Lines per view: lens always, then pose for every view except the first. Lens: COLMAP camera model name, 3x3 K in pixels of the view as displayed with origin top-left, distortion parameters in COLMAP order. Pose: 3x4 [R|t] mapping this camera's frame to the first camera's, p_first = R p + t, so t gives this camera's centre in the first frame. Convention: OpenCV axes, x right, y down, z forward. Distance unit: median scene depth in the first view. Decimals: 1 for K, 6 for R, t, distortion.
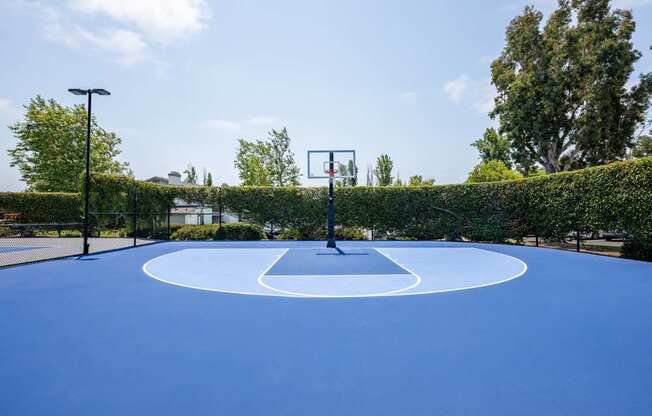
lens RADIAL K [[311.7, 0, 331.3], [0, 311.7, 210.6], [0, 0, 1]] dist [0.001071, -0.000187]
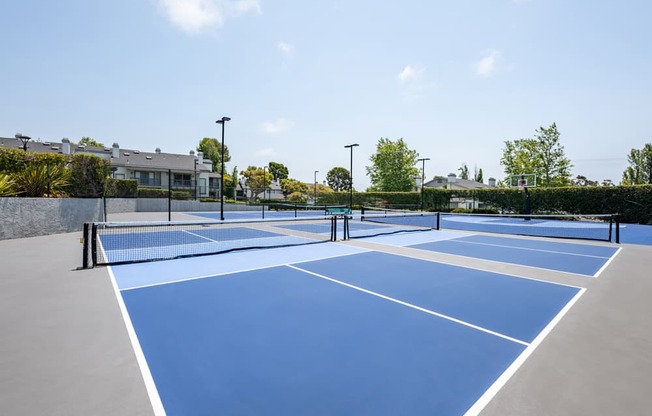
lens RADIAL K [[284.7, 0, 322.6], [0, 284.7, 208.7], [0, 0, 1]] dist [0.005547, 0.000147]
pose [[0.630548, 0.032735, -0.775460, 0.136952], [-0.004714, 0.999253, 0.038348, -0.005031], [0.776136, -0.020524, 0.630231, -0.276831]]
